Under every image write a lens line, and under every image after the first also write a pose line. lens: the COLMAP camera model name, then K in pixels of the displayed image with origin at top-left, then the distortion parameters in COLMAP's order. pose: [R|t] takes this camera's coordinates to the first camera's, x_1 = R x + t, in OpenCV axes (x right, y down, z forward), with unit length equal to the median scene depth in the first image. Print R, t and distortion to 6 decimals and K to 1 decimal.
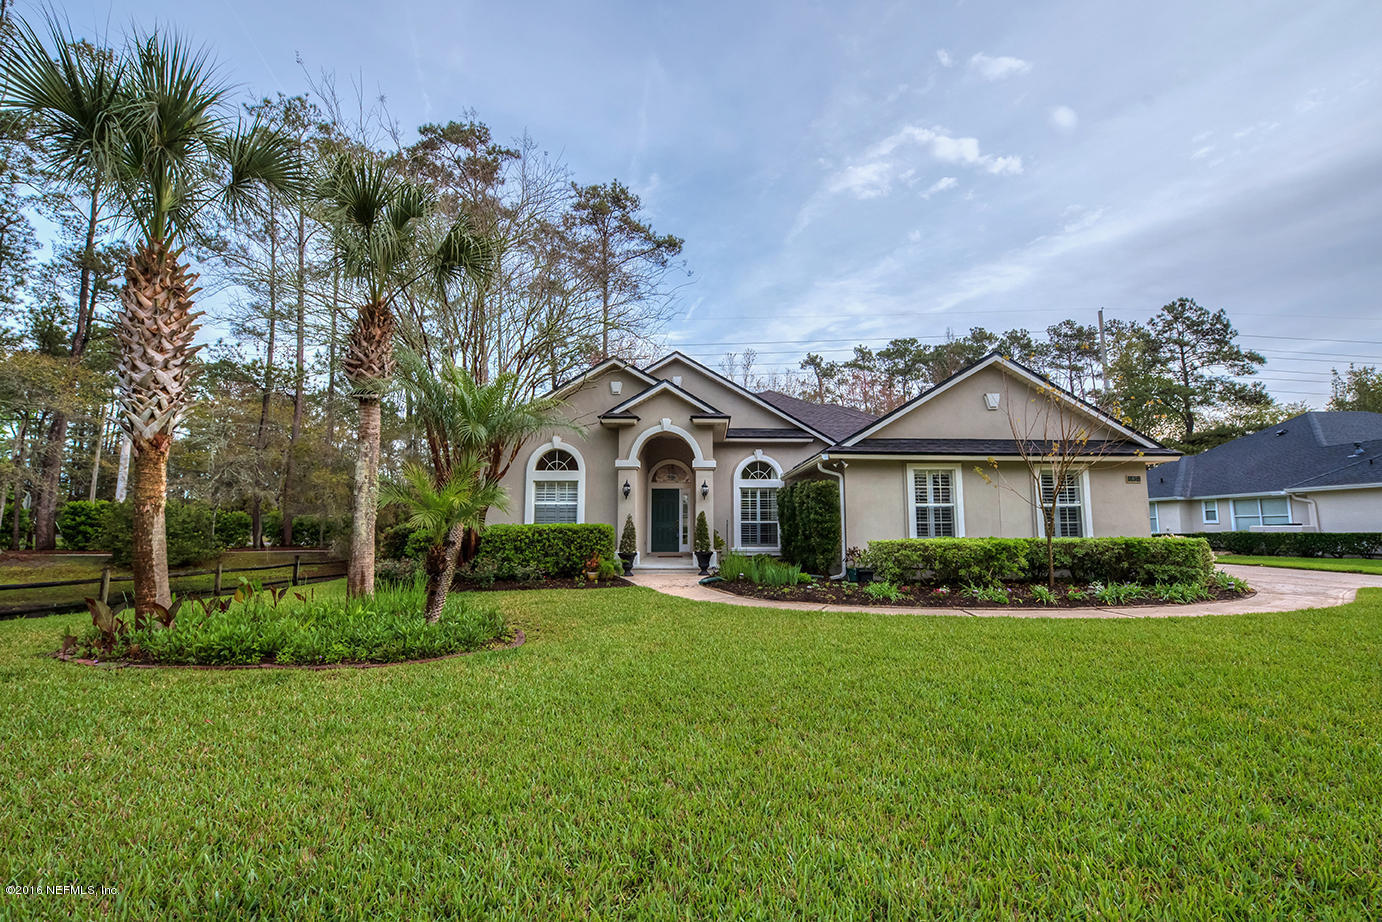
lens RADIAL K [[567.2, 0, 690.9], [0, 567.2, 465.0], [0, 0, 1]] dist [-0.017848, -0.000363]
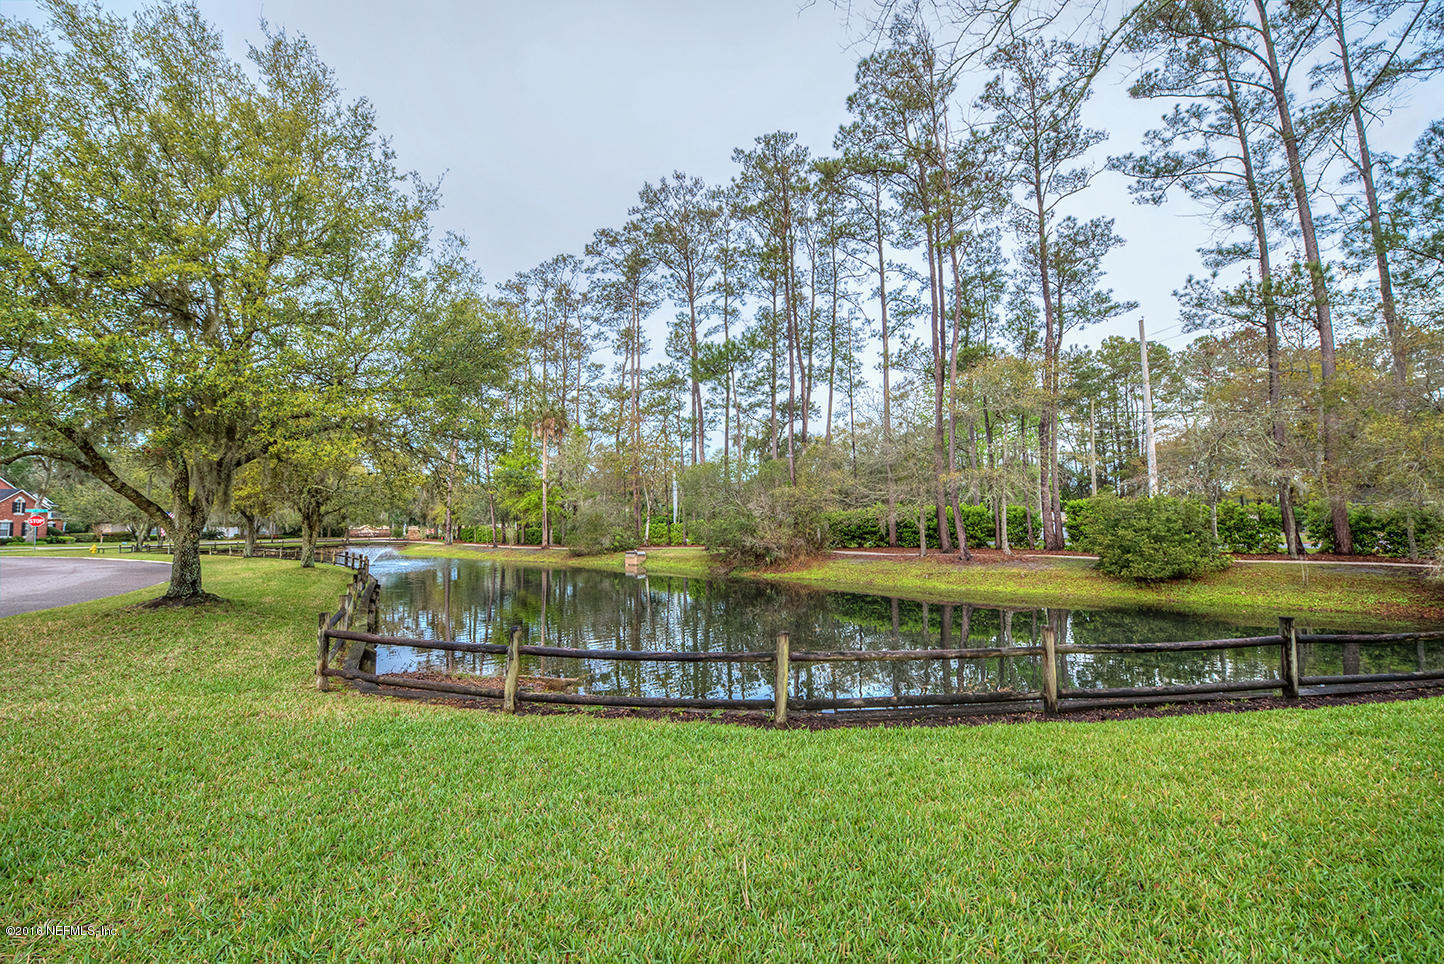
lens RADIAL K [[573.9, 0, 724.8], [0, 573.9, 485.1], [0, 0, 1]] dist [-0.020044, -0.000613]
pose [[0.091729, -0.072208, -0.993163, -0.198233], [0.119847, 0.990918, -0.060975, 0.029298], [0.988546, -0.113434, 0.099550, 0.331833]]
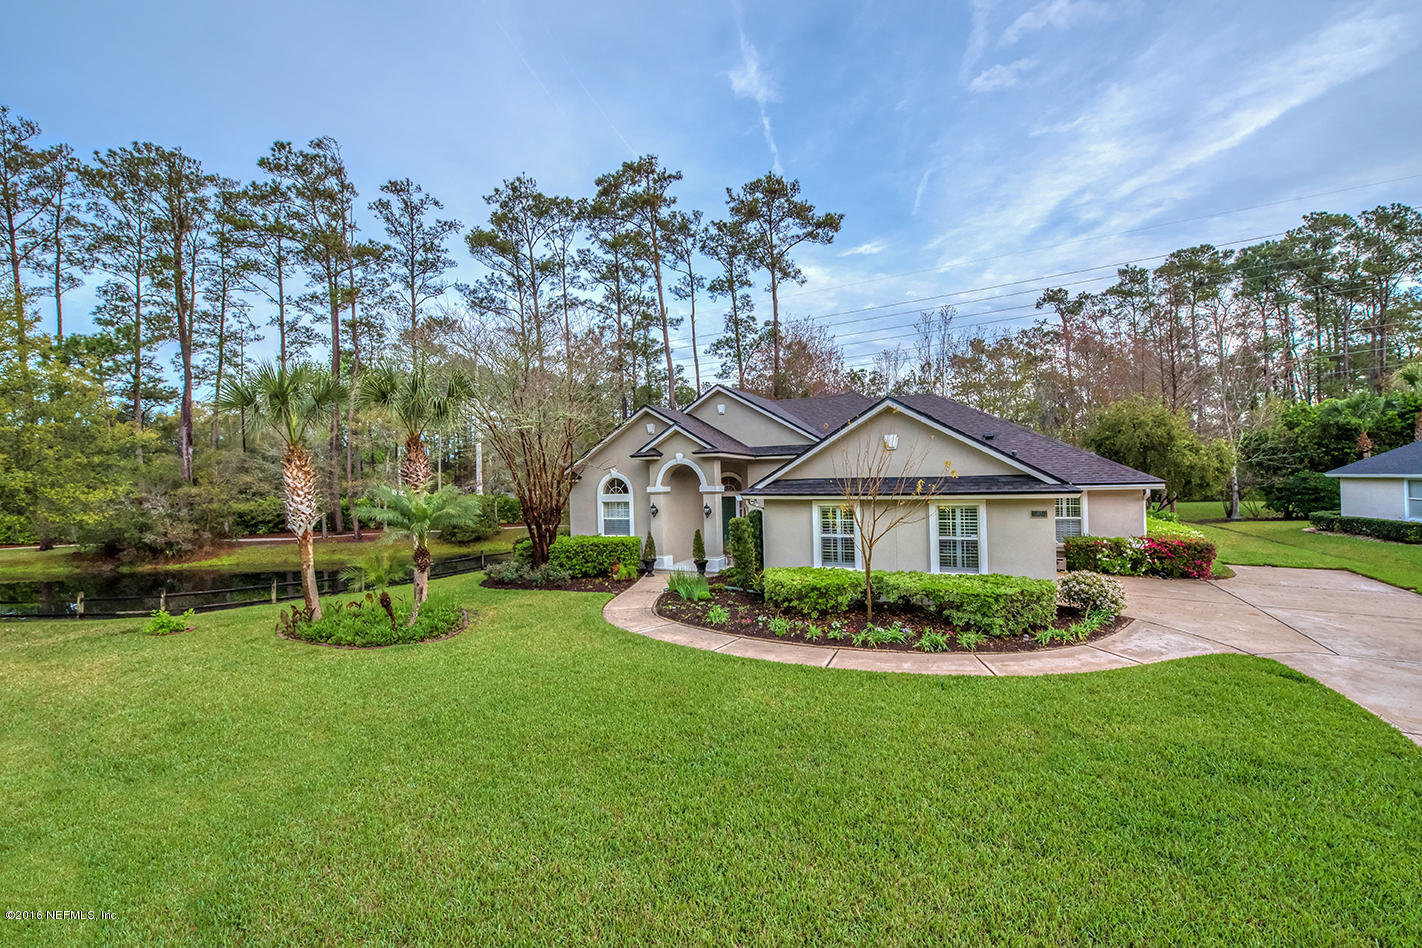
lens RADIAL K [[565.2, 0, 713.7], [0, 565.2, 477.1], [0, 0, 1]] dist [-0.020044, -0.000613]
pose [[0.900371, -0.027152, -0.434275, 0.304533], [0.074270, 0.992995, 0.091896, -0.074595], [0.428738, -0.114994, 0.896080, -0.053346]]
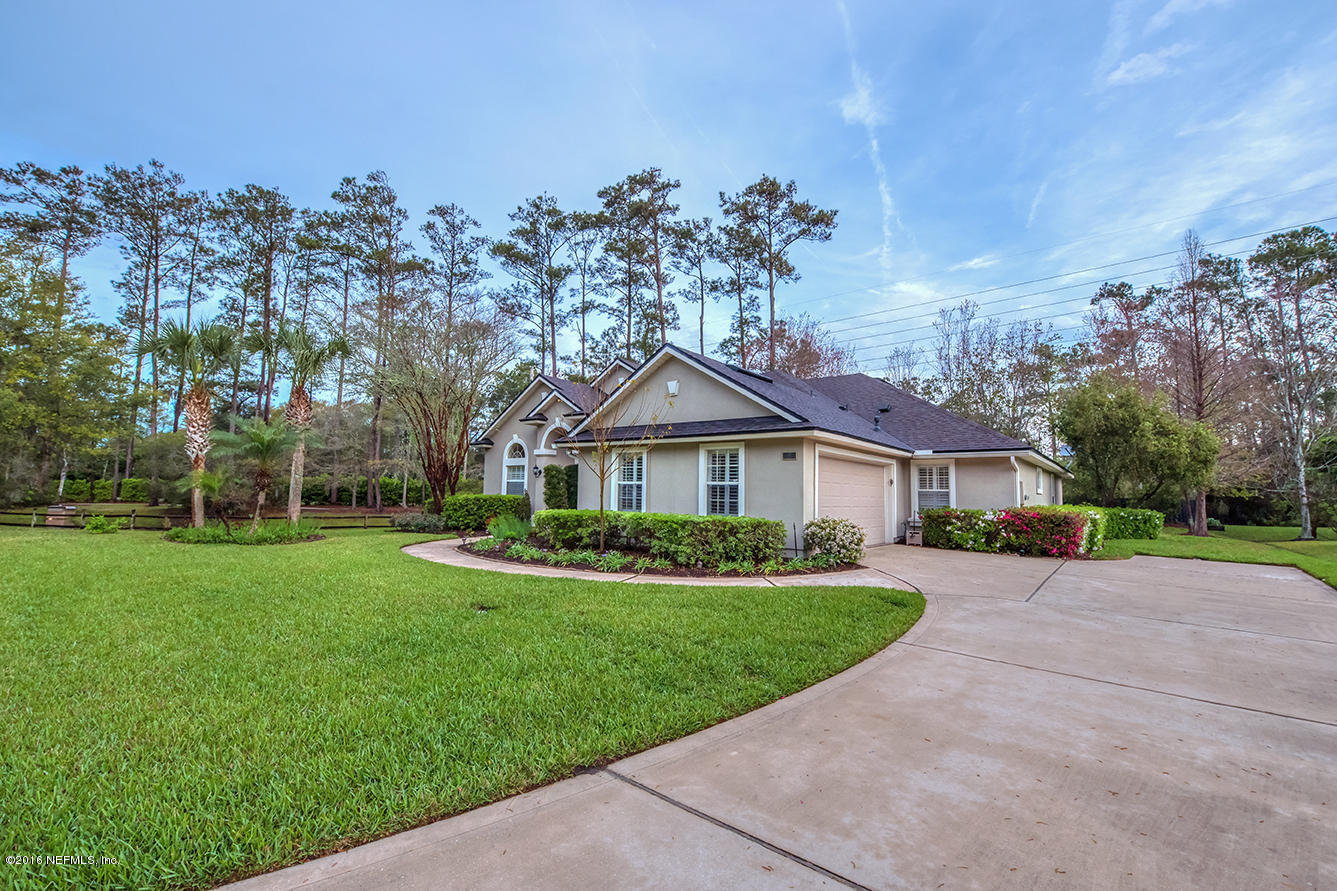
lens RADIAL K [[564.0, 0, 672.4], [0, 564.0, 448.4], [0, 0, 1]] dist [-0.020072, -0.000501]
pose [[0.792133, -0.037064, -0.609222, 0.523533], [0.048211, 0.998835, 0.001918, 0.000668], [0.608441, -0.030891, 0.792997, 0.056097]]
